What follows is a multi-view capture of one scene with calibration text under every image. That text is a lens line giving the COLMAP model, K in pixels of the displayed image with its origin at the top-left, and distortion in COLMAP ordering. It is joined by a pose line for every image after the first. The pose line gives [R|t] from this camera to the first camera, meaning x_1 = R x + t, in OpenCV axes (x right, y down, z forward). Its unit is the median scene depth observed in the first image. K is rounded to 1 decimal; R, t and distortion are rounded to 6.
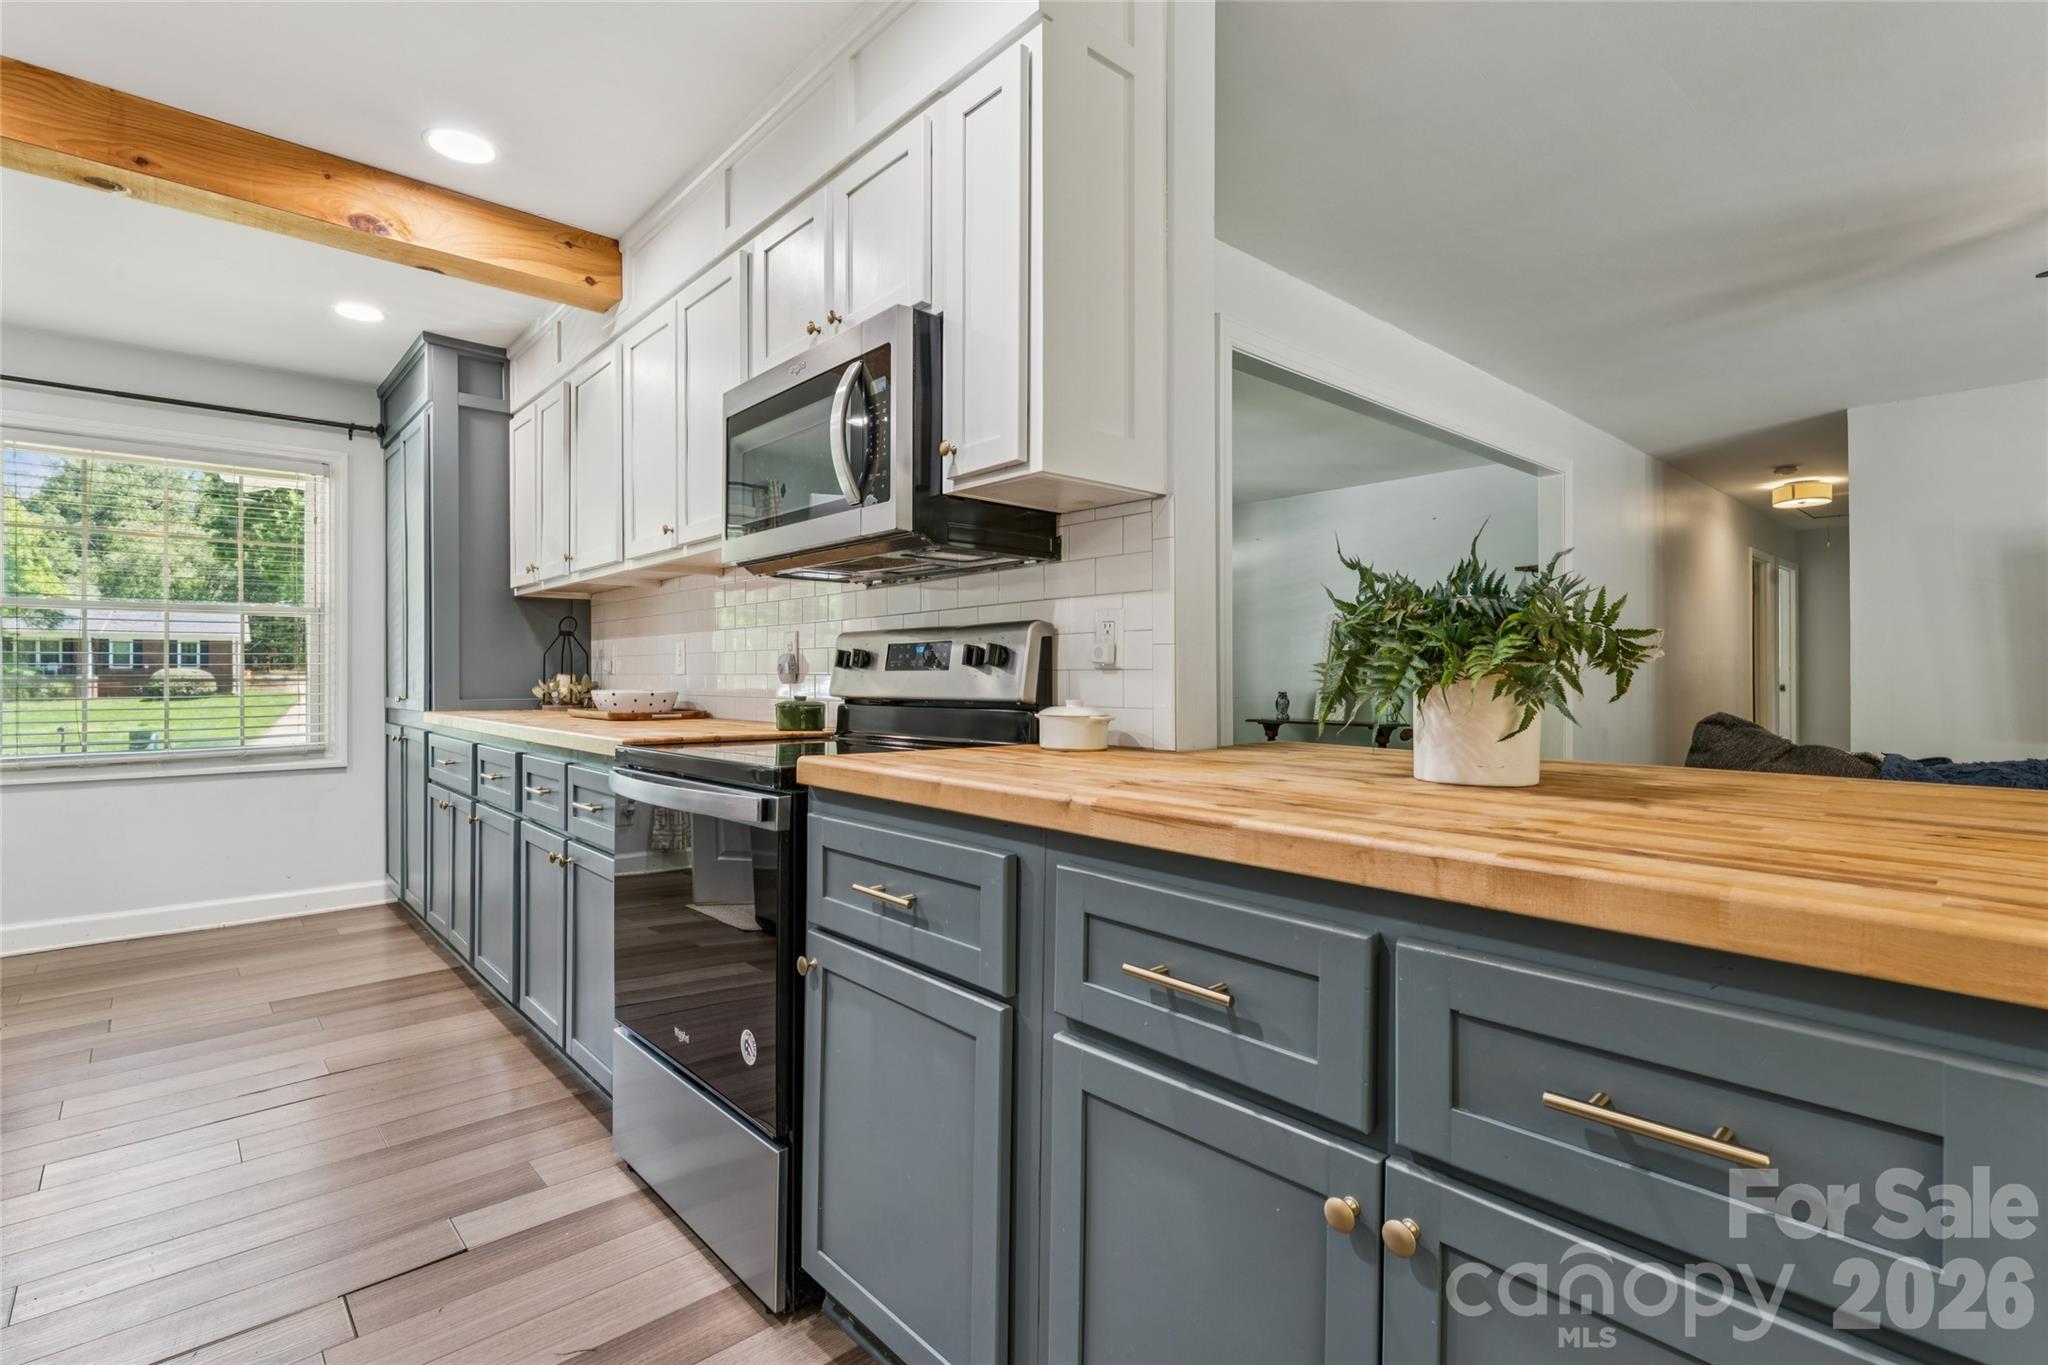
lens RADIAL K [[960.1, 0, 1040.8], [0, 960.1, 673.5], [0, 0, 1]] dist [0.000213, -0.000379]
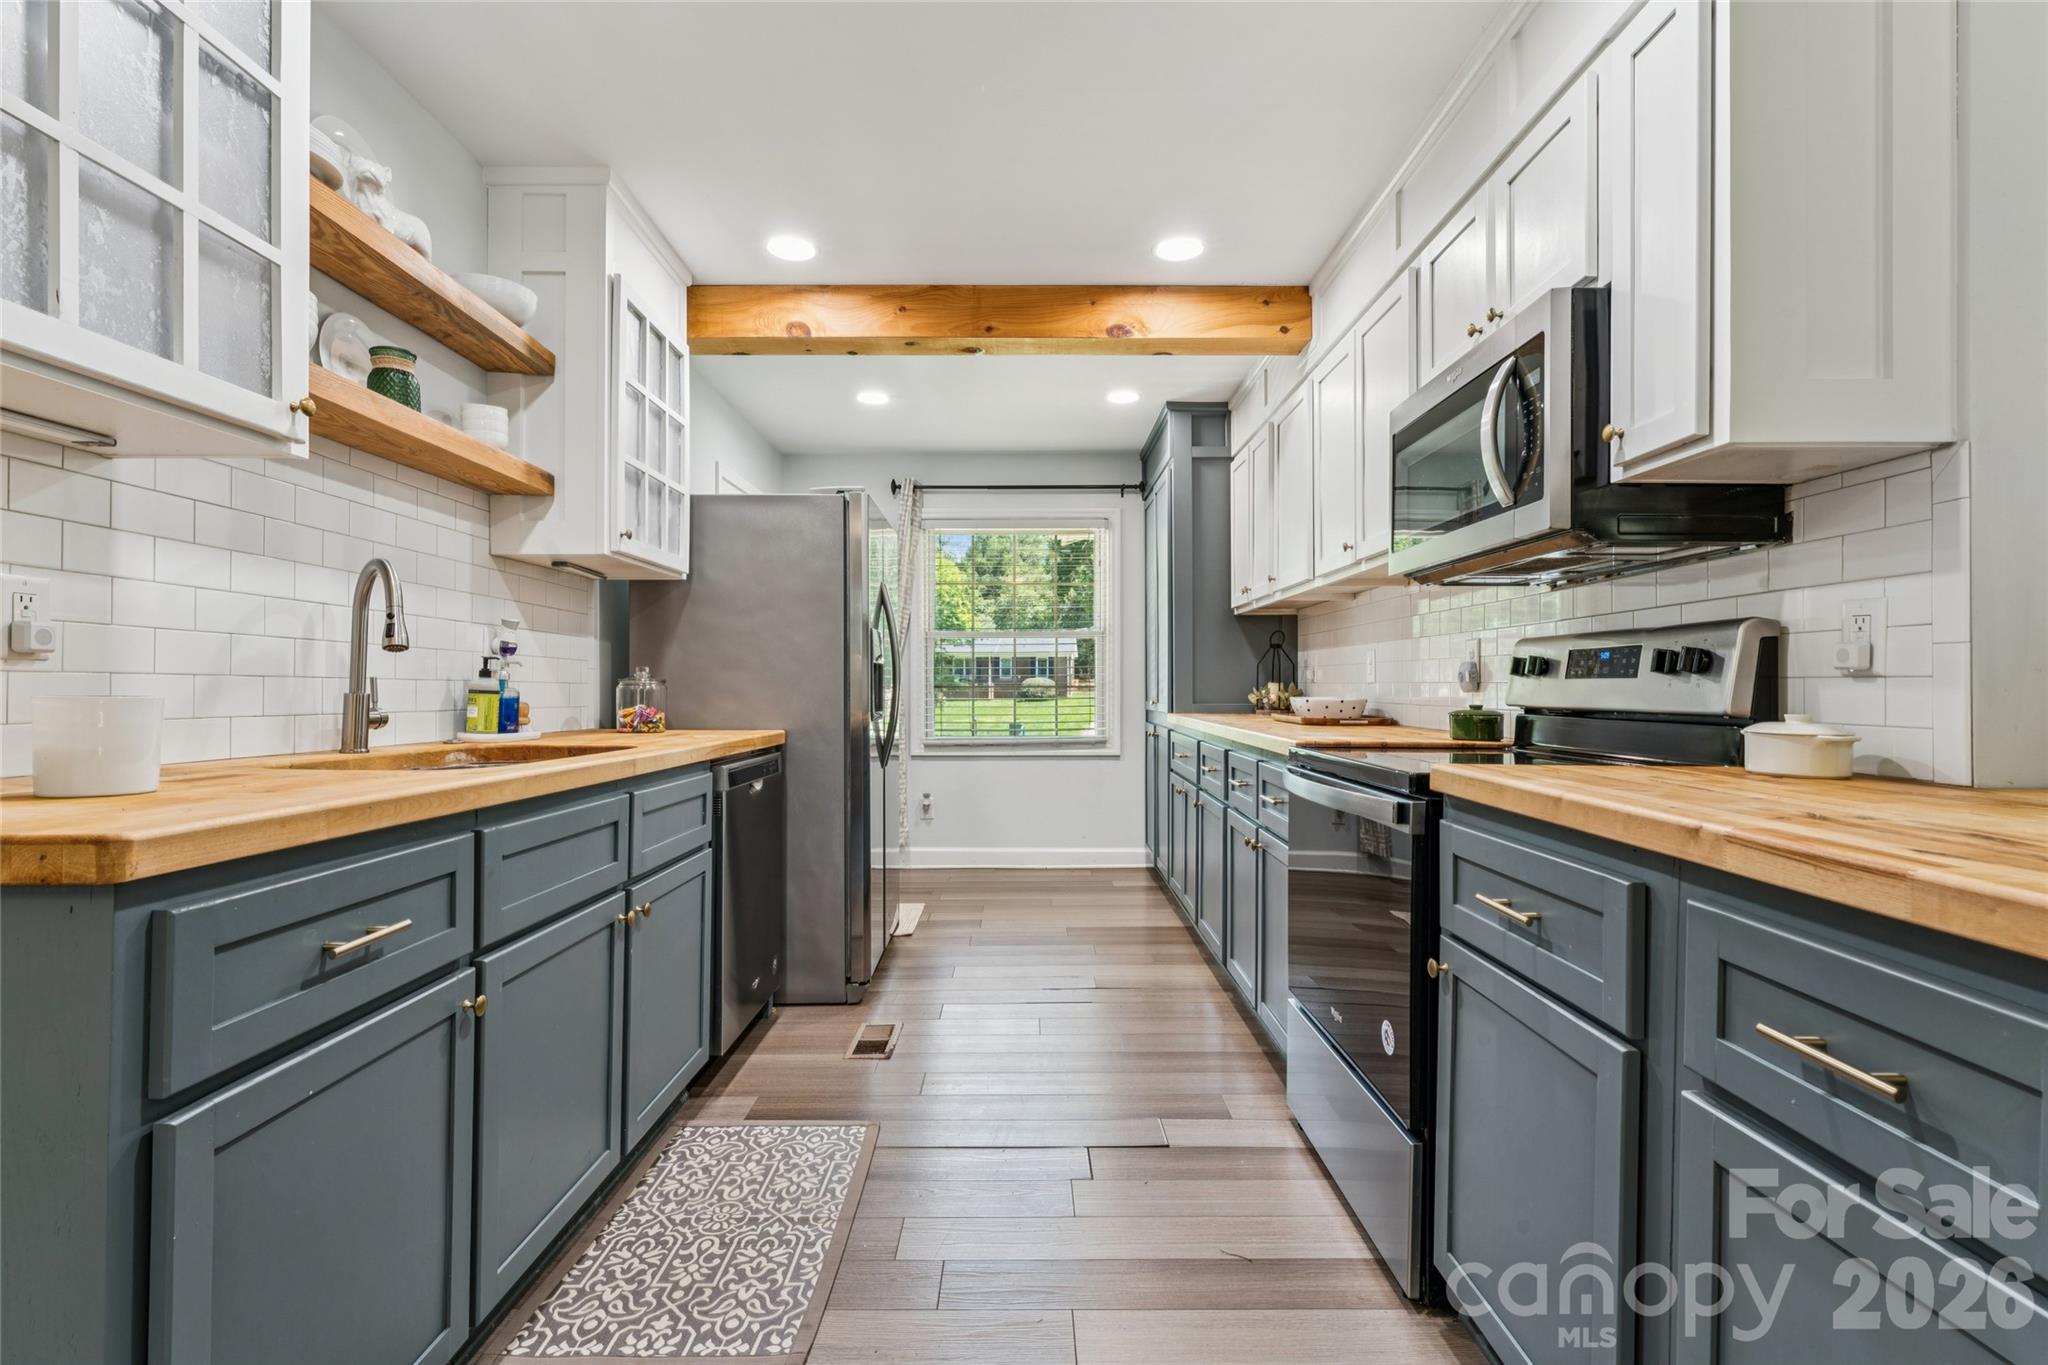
lens RADIAL K [[960.1, 0, 1023.6], [0, 960.1, 683.3], [0, 0, 1]] dist [0.000213, -0.000379]
pose [[0.734109, 0.000200, -0.679032, 0.073543], [0.001144, 0.999998, 0.001531, -0.000631], [0.679031, -0.001901, 0.734107, -0.026614]]
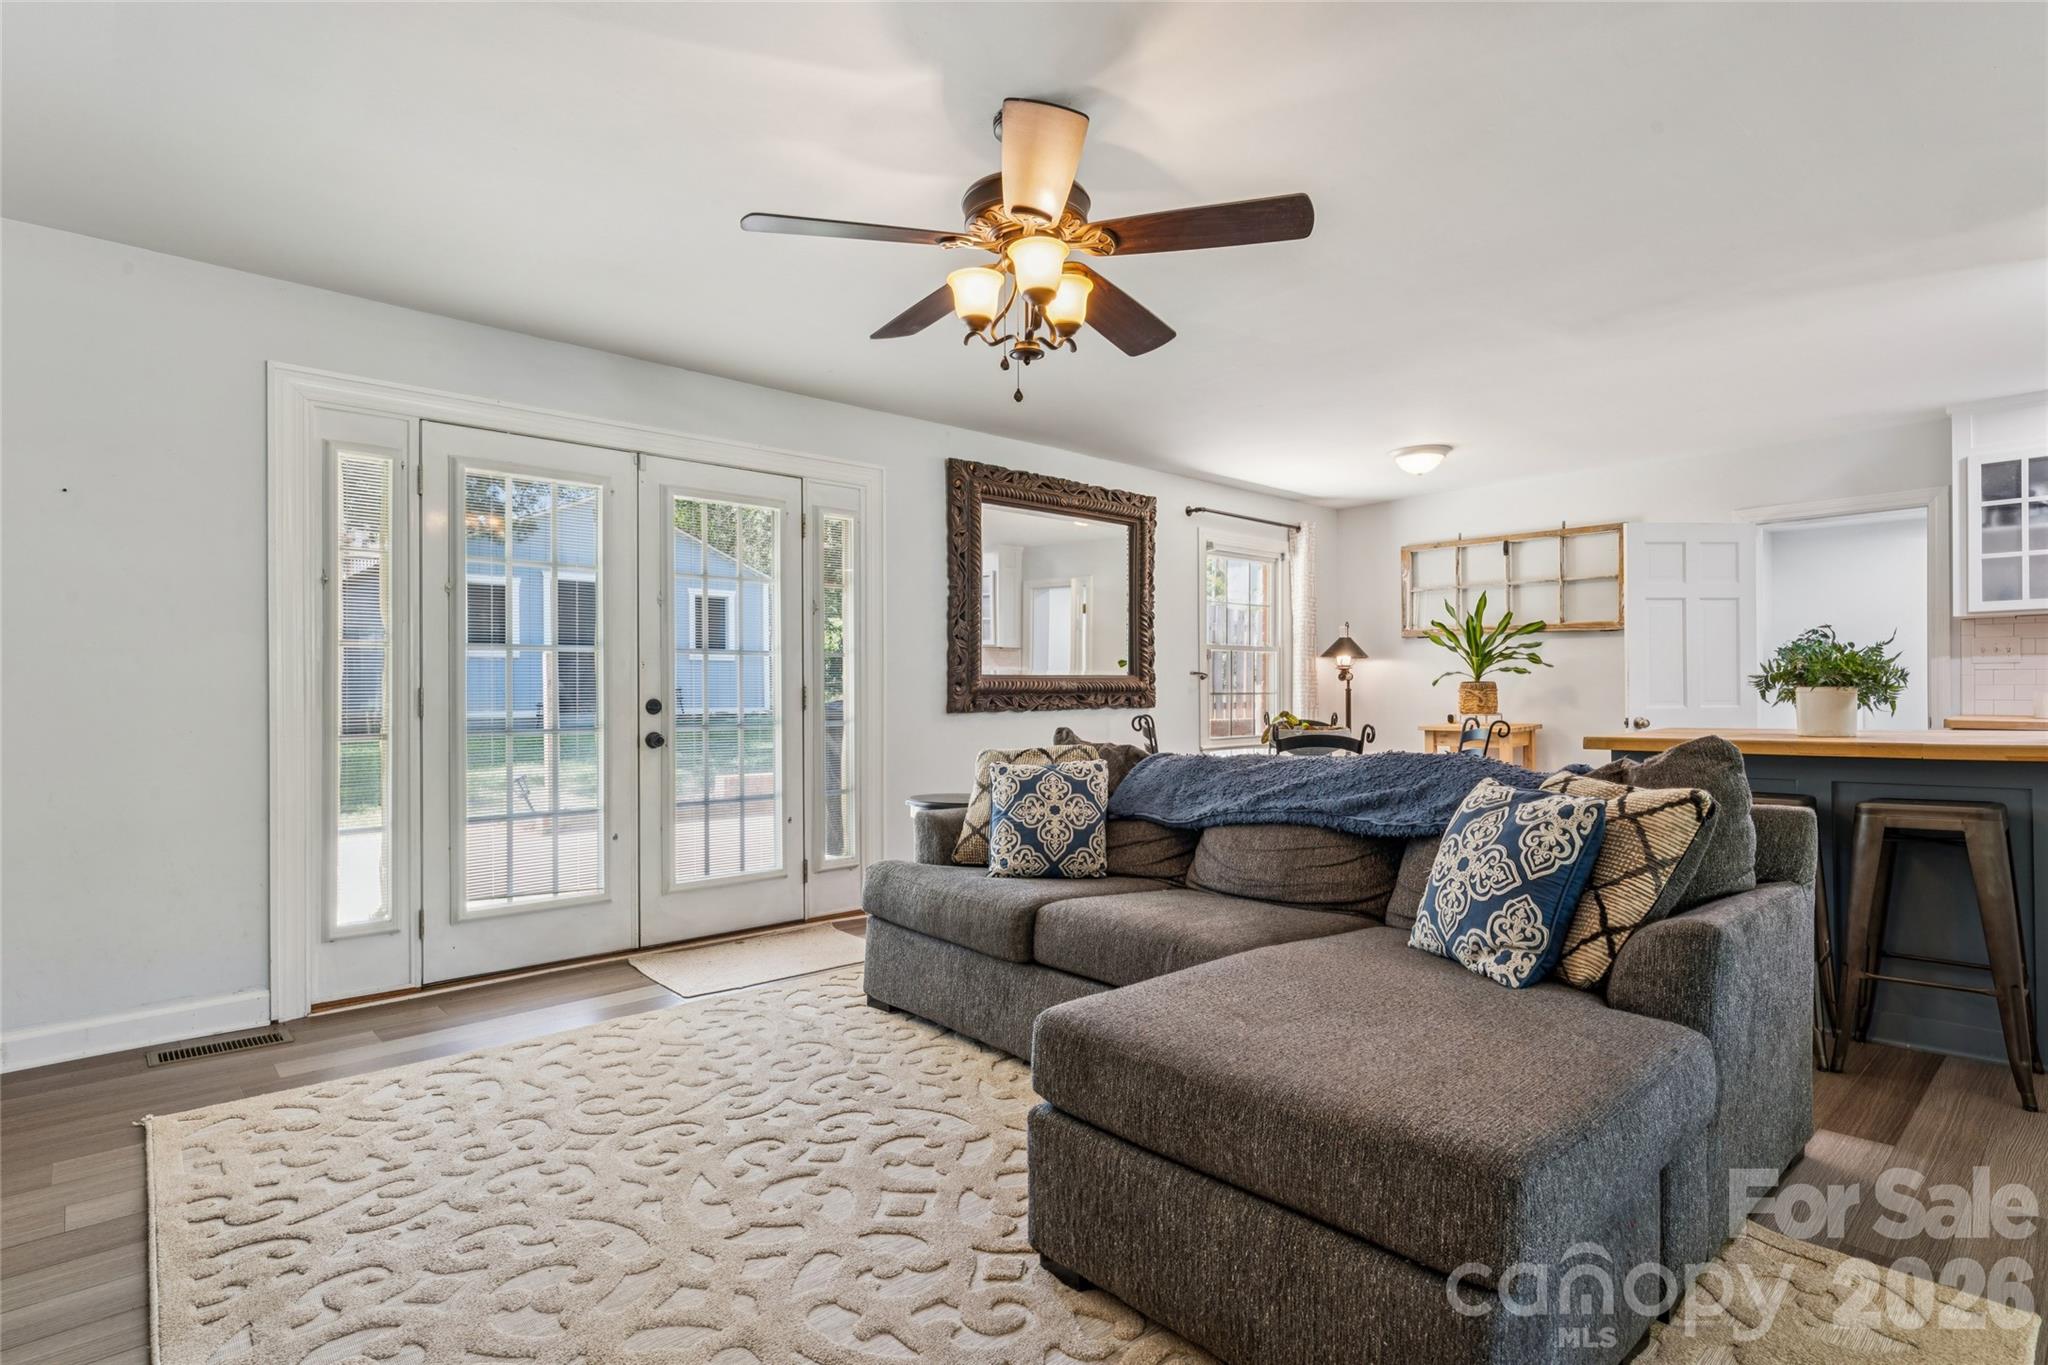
lens RADIAL K [[1026.2, 0, 1032.8], [0, 1026.2, 693.2], [0, 0, 1]] dist [-0.005533, 0.002743]
pose [[-0.999970, 0.007475, -0.002089, 1.245796], [0.007480, 0.999969, -0.002467, -0.001953], [0.002070, -0.002482, -0.999995, 1.813470]]
